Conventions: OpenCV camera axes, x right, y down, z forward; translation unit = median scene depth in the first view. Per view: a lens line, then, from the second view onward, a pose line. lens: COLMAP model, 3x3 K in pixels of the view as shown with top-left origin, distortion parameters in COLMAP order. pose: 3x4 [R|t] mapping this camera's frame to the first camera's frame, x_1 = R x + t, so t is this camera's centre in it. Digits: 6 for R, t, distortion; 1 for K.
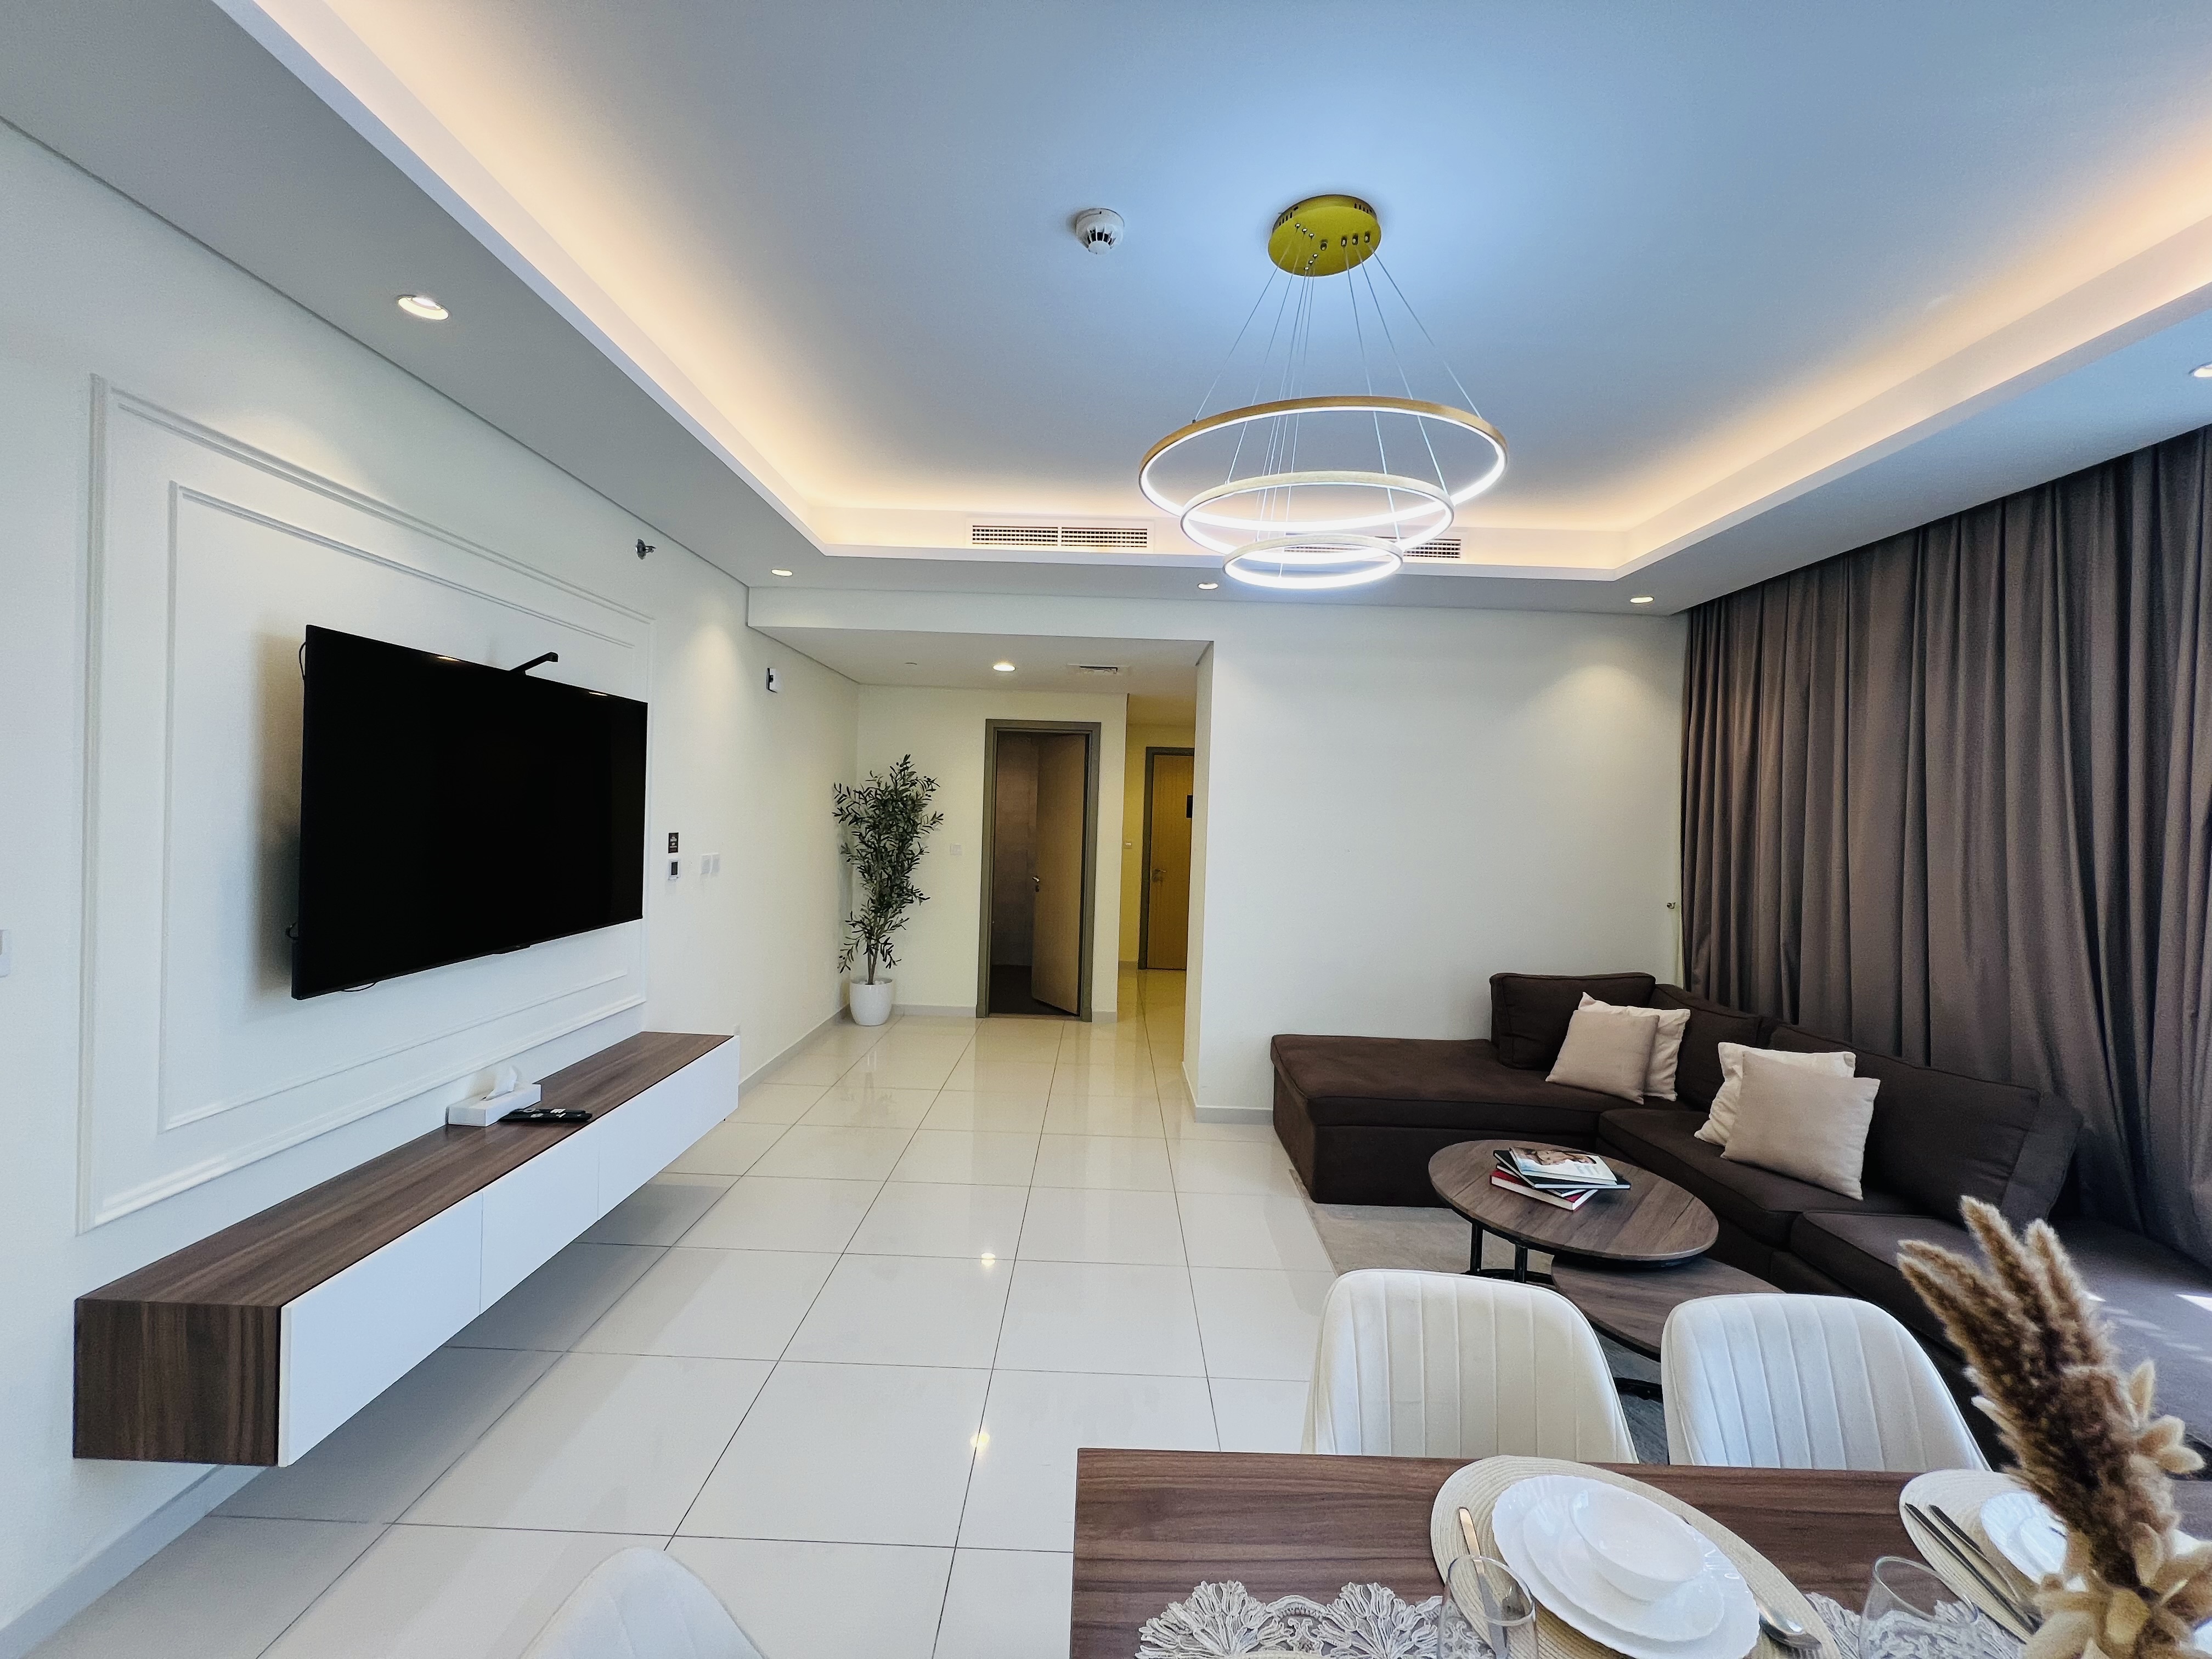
lens RADIAL K [[887.3, 0, 1106.0], [0, 887.3, 829.5], [0, 0, 1]] dist [-0.001193, -0.000500]
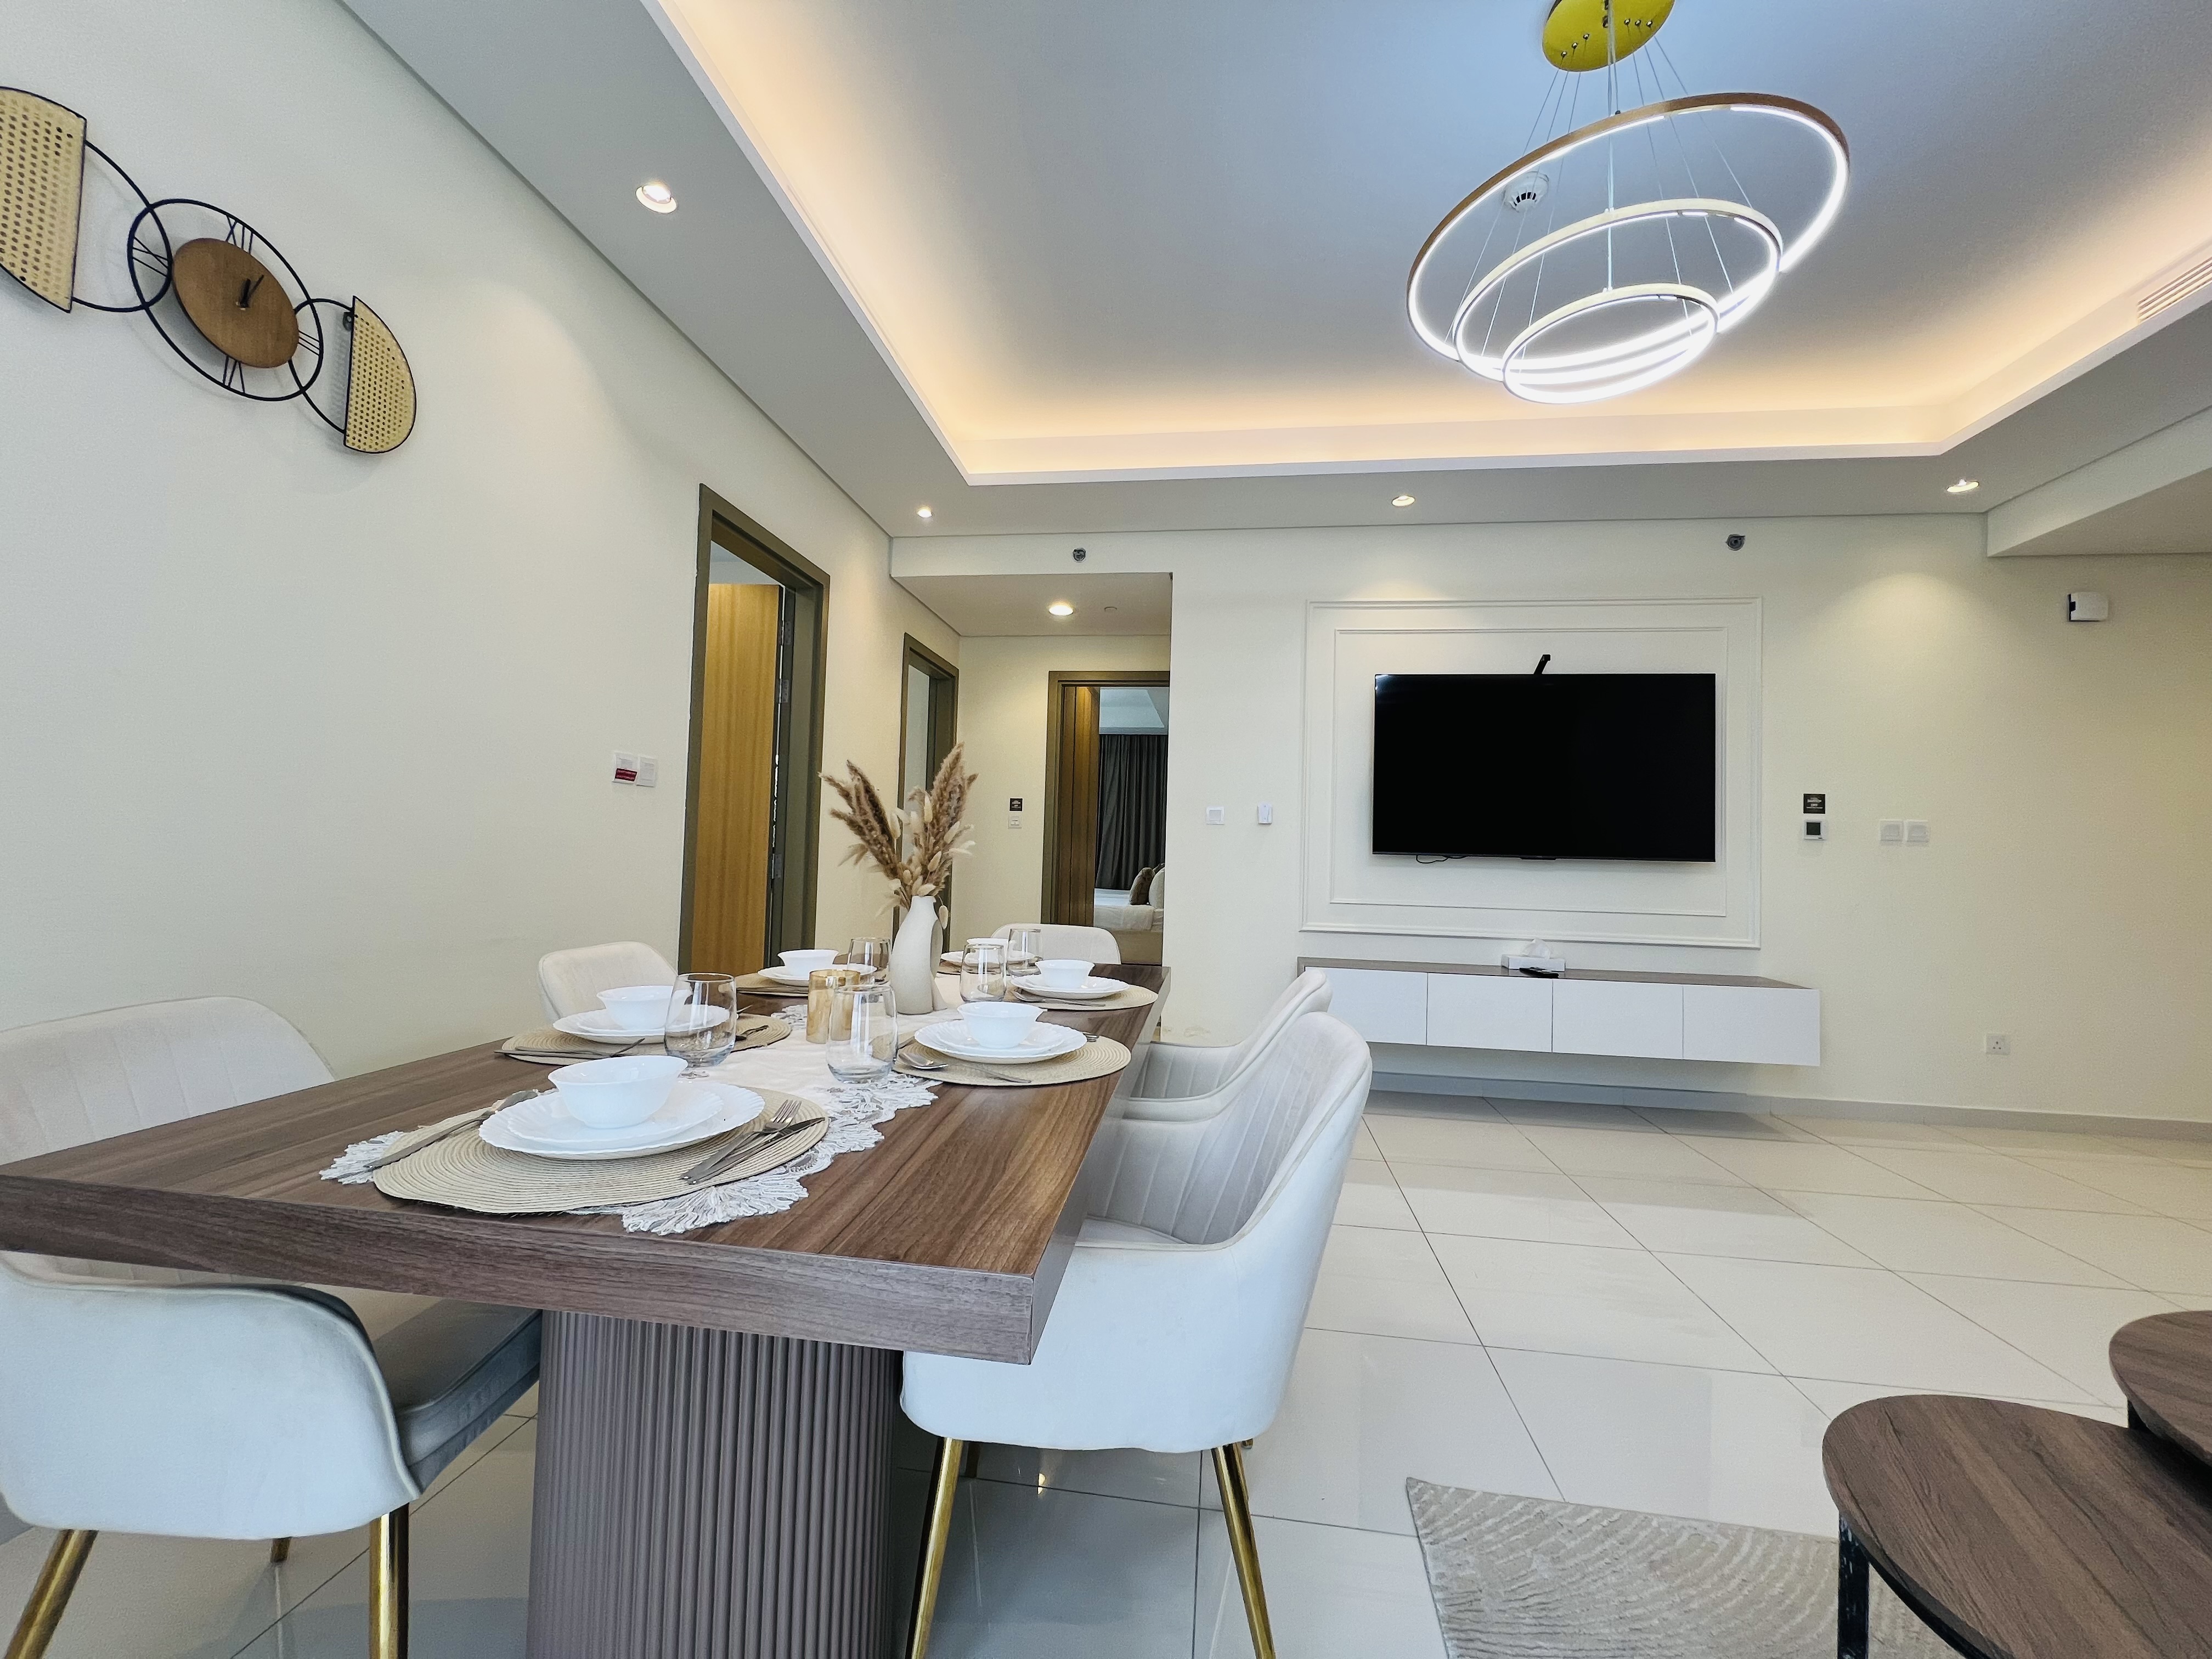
lens RADIAL K [[868.3, 0, 1106.0], [0, 868.3, 829.5], [0, 0, 1]] dist [-0.008989, 0.000215]
pose [[-0.144073, -0.066987, -0.987297, 0.545057], [-0.053248, 0.996786, -0.059860, 0.132712], [0.988133, 0.043948, -0.147177, 0.311848]]
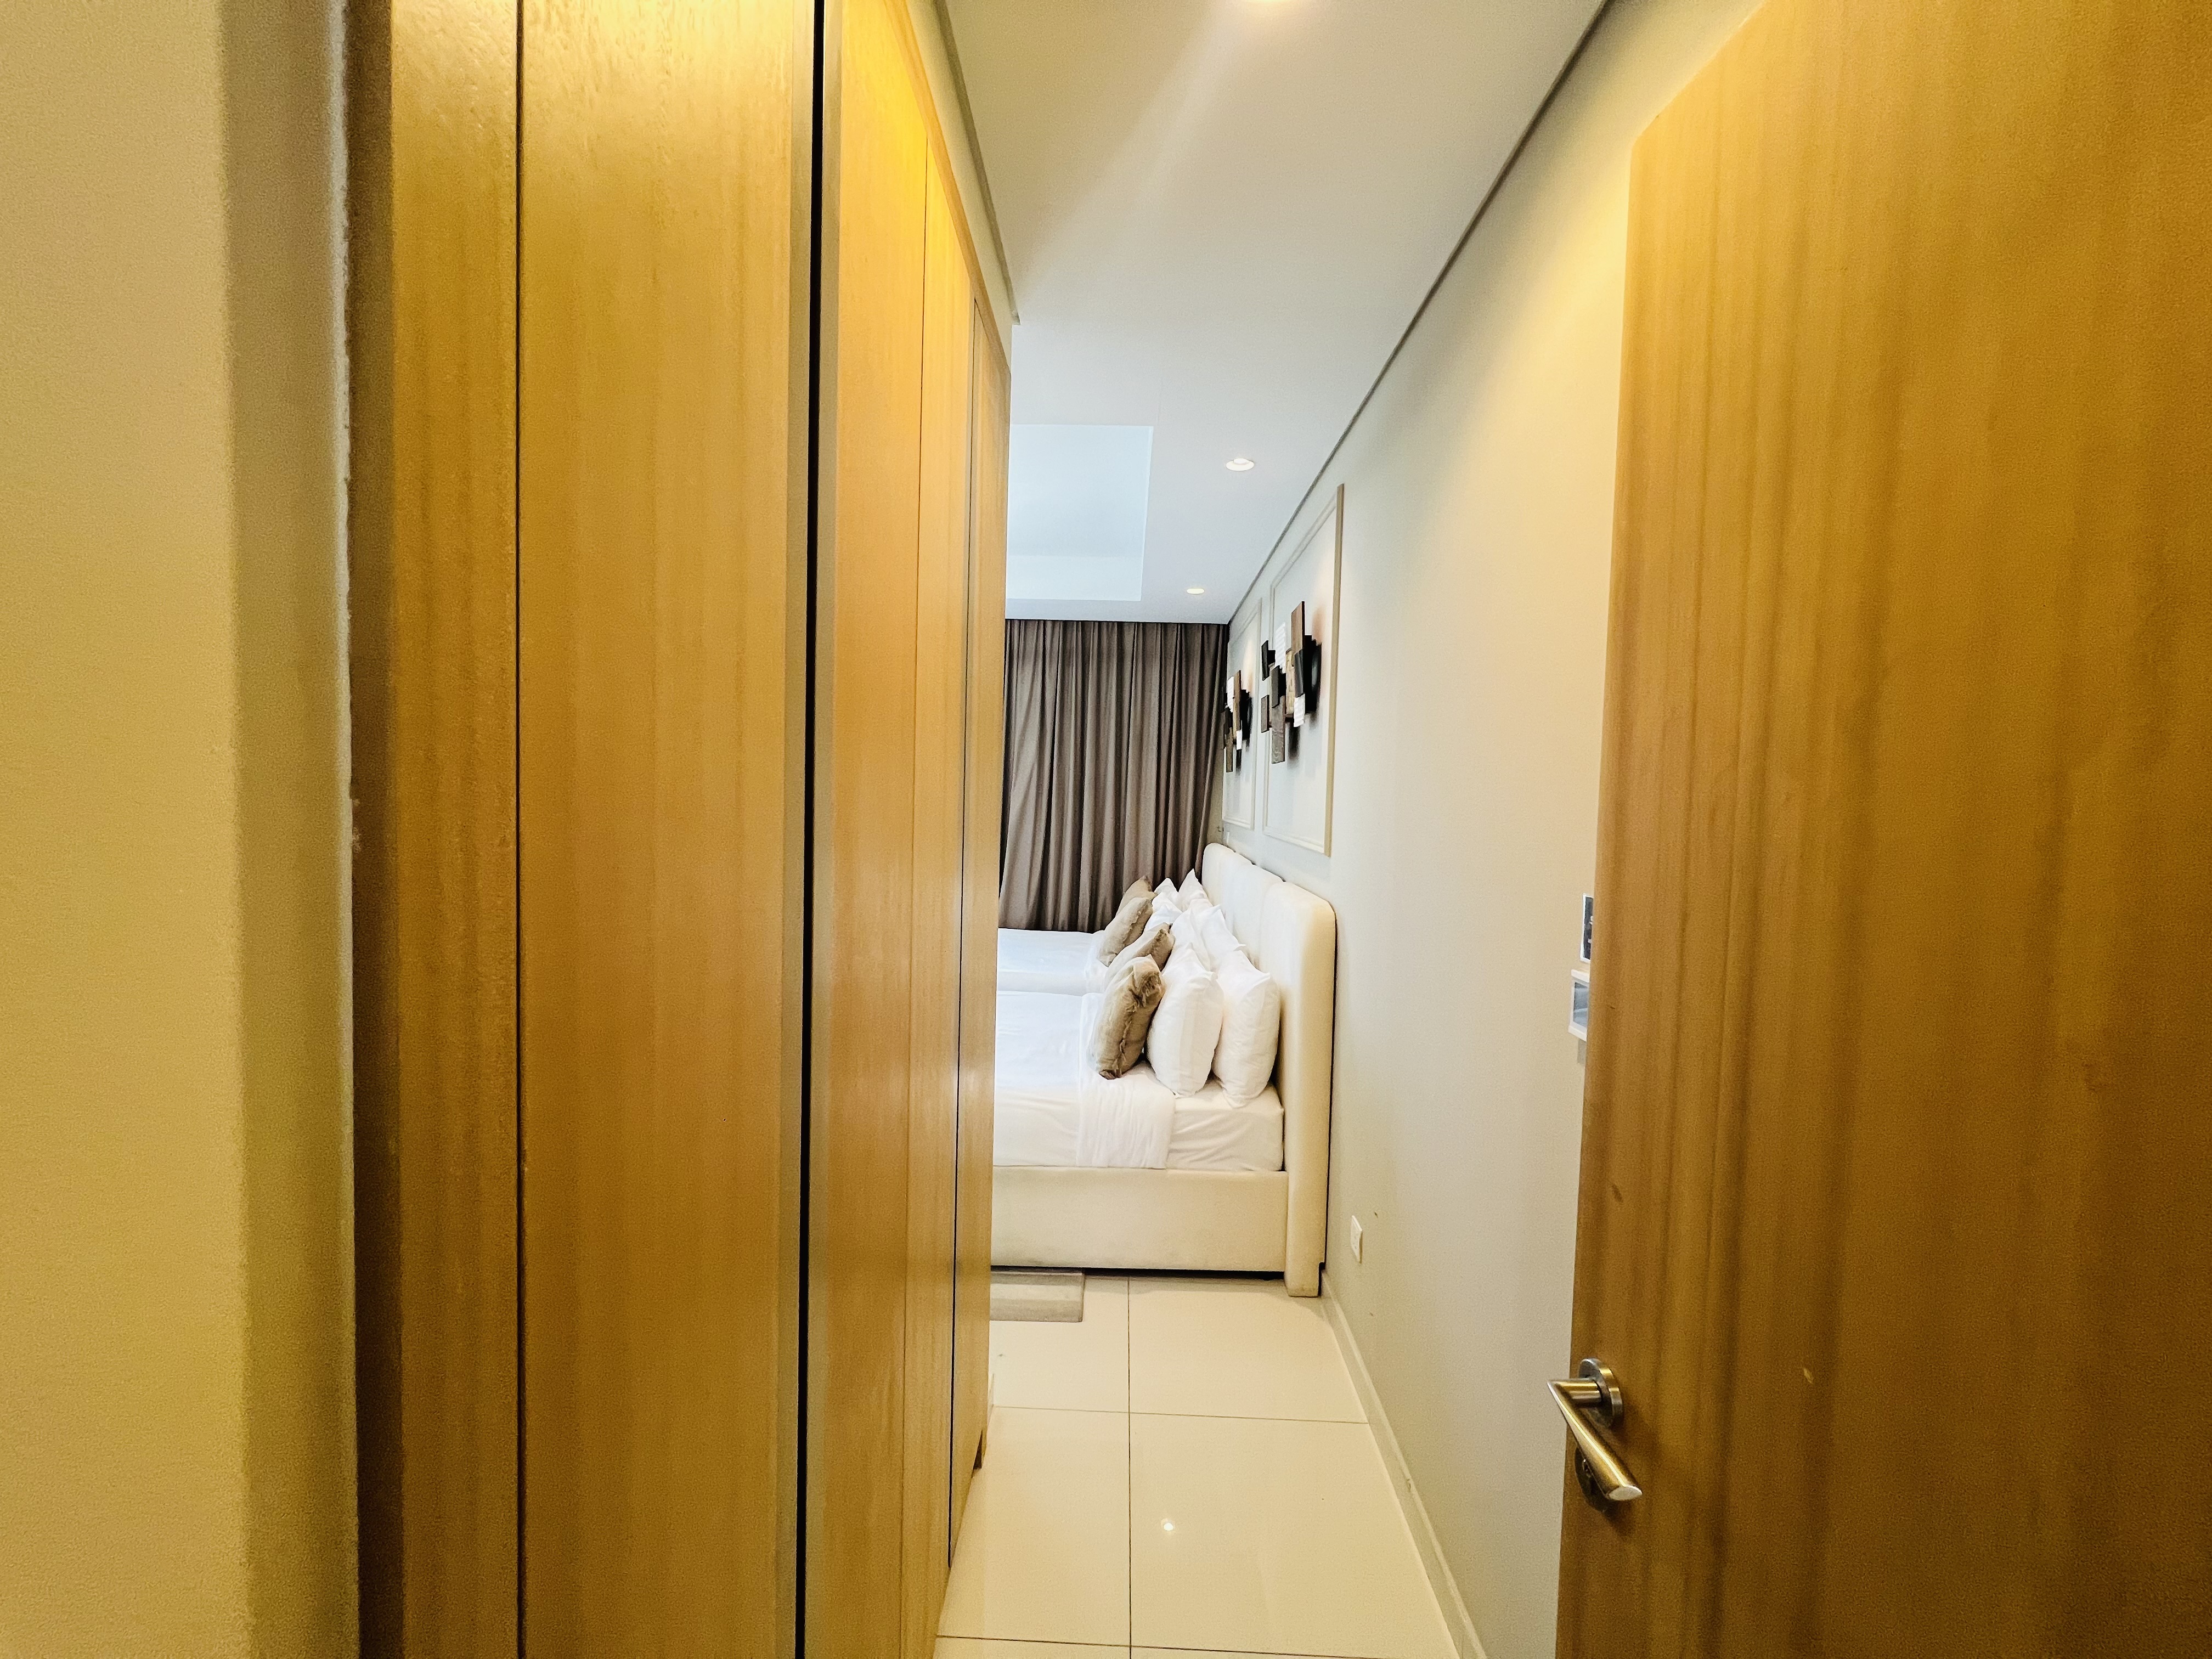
lens RADIAL K [[877.2, 0, 1106.0], [0, 877.2, 829.5], [0, 0, 1]] dist [-0.024997, 0.000210]
pose [[-0.029395, 0.017593, -0.999413, -0.746498], [-0.045594, 0.998781, 0.018923, -0.031841], [0.998527, 0.046123, -0.028557, 0.095462]]
